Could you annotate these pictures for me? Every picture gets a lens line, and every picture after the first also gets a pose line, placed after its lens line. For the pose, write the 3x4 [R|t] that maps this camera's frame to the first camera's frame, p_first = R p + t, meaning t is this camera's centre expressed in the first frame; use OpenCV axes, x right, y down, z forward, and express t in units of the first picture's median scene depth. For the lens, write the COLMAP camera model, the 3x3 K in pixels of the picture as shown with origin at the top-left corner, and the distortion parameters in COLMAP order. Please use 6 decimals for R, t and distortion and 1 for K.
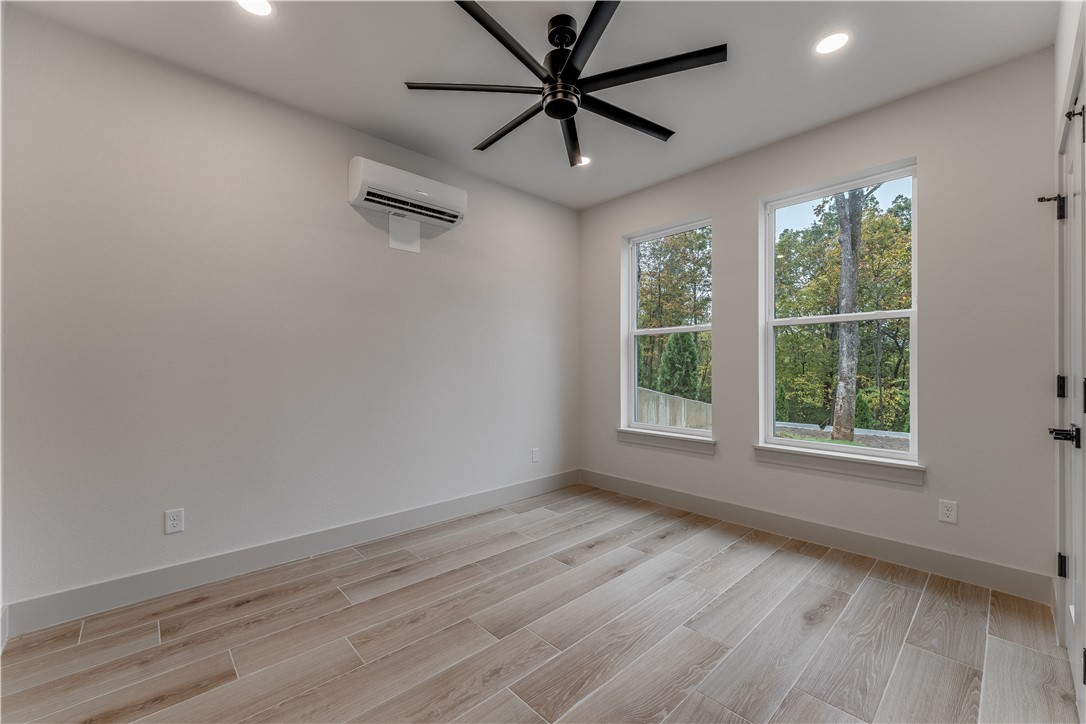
lens RADIAL K [[434.0, 0, 543.0], [0, 434.0, 362.0], [0, 0, 1]] dist [-0.002633, -0.000354]
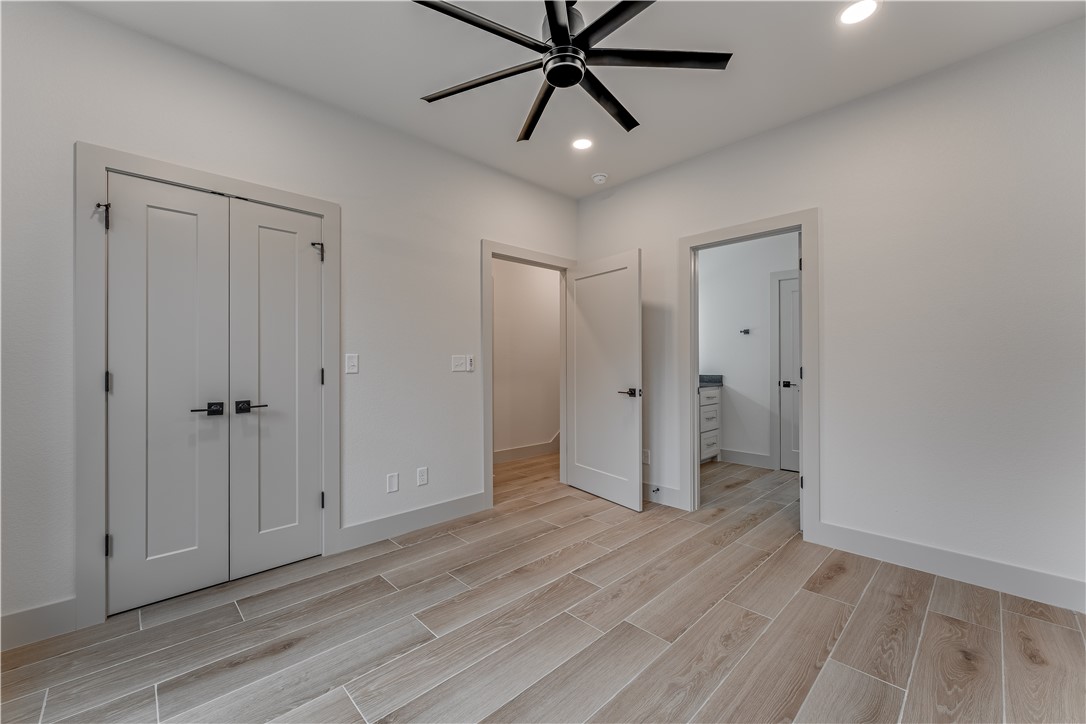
lens RADIAL K [[434.0, 0, 543.0], [0, 434.0, 362.0], [0, 0, 1]] dist [-0.002633, -0.000354]
pose [[-0.999841, 0.005578, -0.016943, 0.108017], [0.005817, 0.999884, -0.014091, 0.027990], [0.016863, -0.014187, -0.999757, 1.992817]]
